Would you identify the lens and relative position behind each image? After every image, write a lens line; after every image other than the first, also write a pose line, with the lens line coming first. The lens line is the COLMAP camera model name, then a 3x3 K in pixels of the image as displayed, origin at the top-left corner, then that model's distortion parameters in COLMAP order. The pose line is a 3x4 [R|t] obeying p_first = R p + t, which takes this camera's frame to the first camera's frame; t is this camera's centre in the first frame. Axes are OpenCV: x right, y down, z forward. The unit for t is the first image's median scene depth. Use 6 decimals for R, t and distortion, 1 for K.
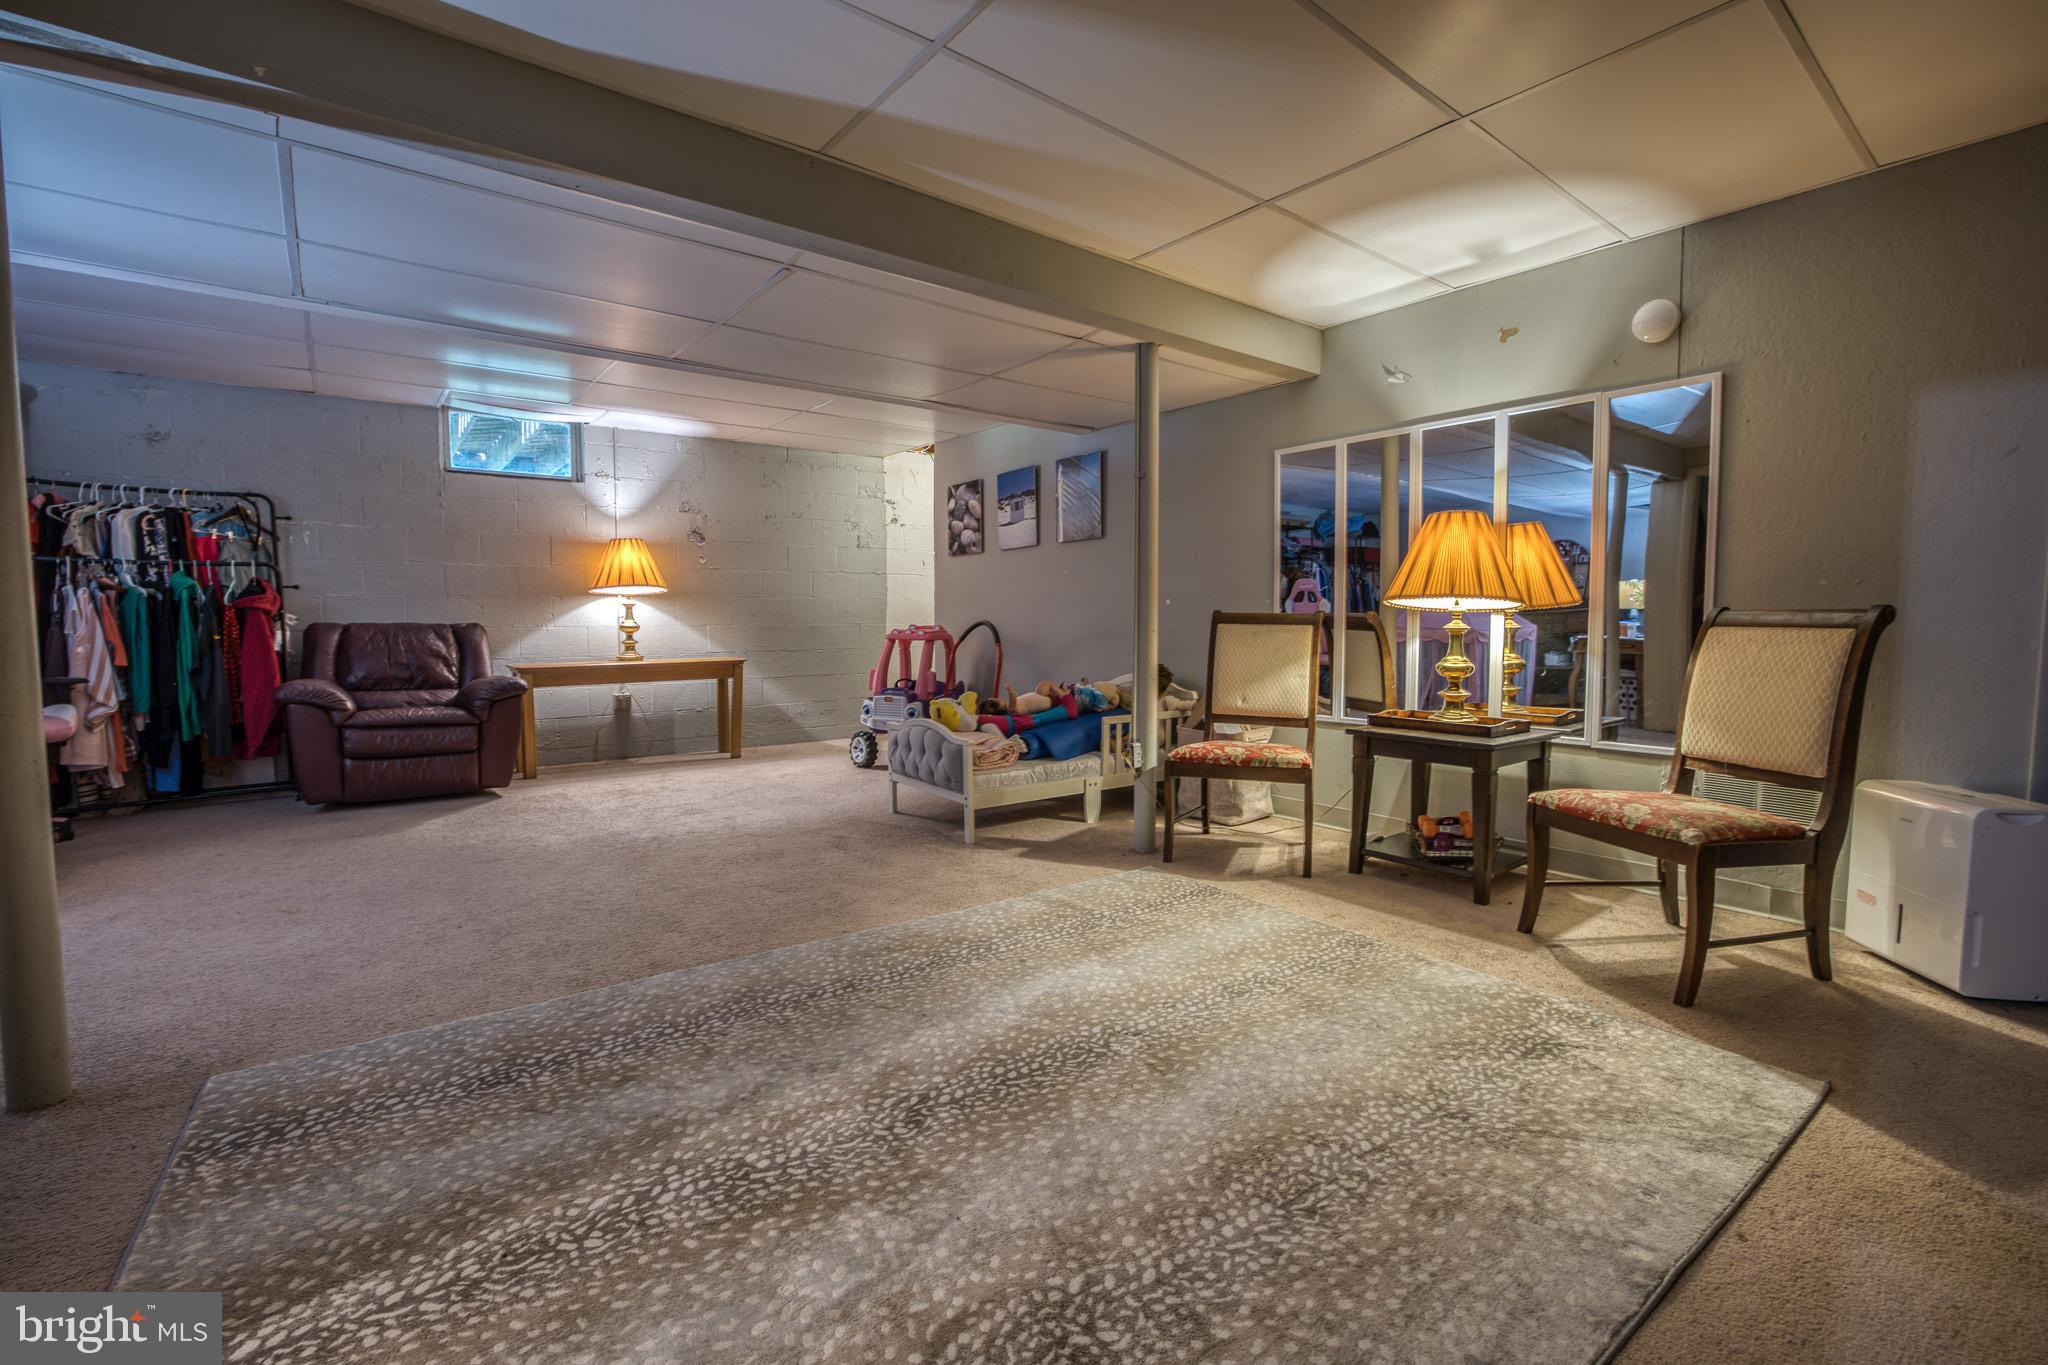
lens RADIAL K [[888.2, 0, 965.4], [0, 888.2, 683.0], [0, 0, 1]] dist [-0.037804, 0.000008]
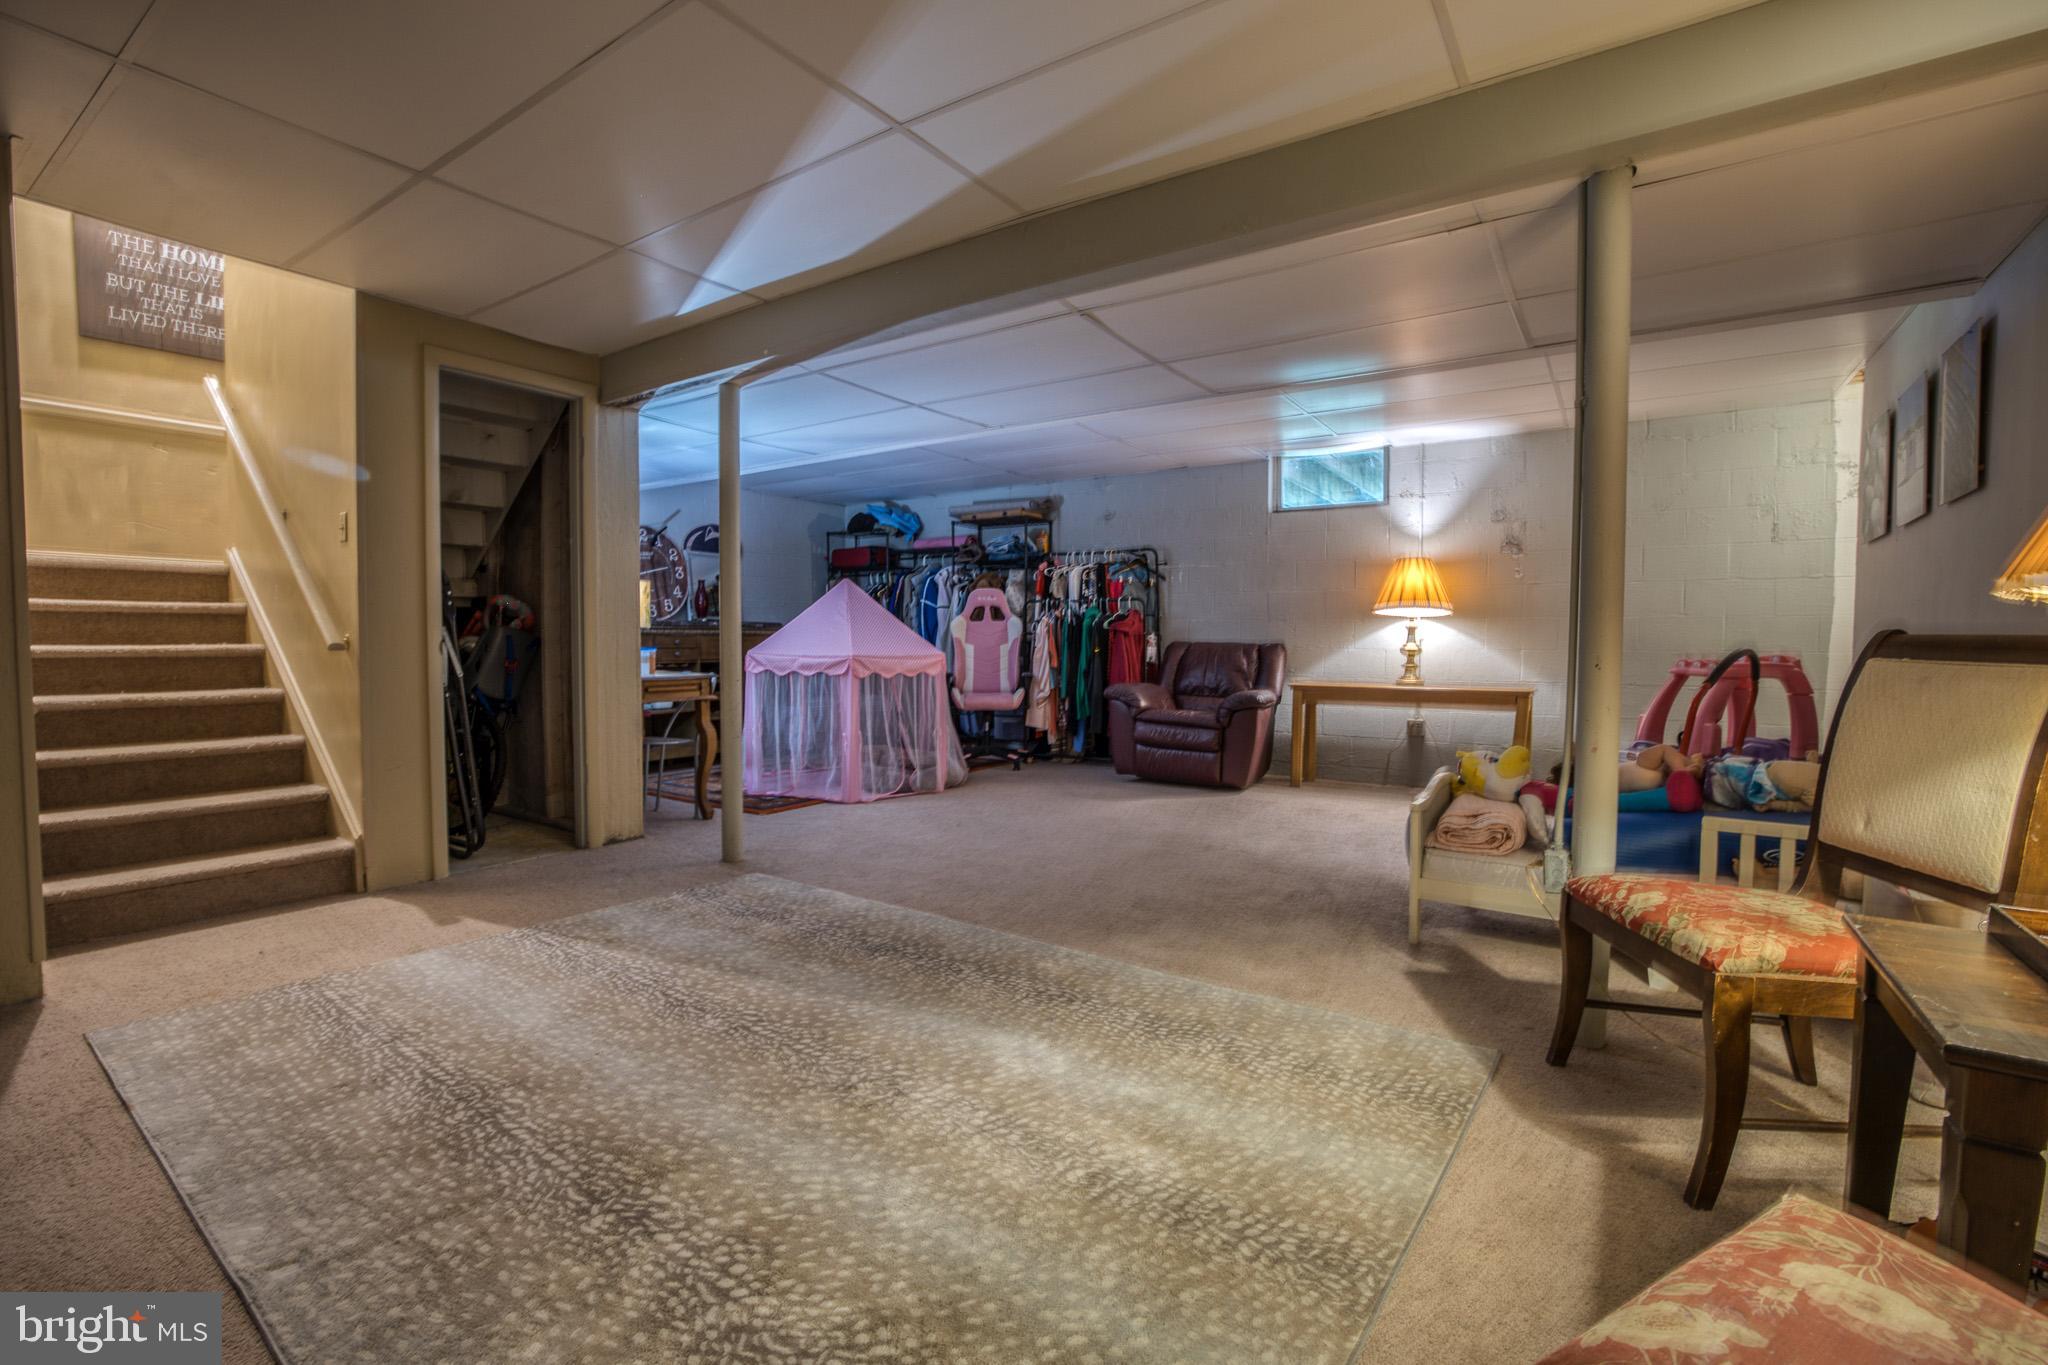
lens RADIAL K [[888.2, 0, 1020.4], [0, 888.2, 685.5], [0, 0, 1]] dist [-0.037804, 0.000008]
pose [[0.332141, 0.052321, -0.941777, 0.480727], [-0.072387, 0.996930, 0.029856, -0.027576], [0.940448, 0.058256, 0.334909, 0.351861]]
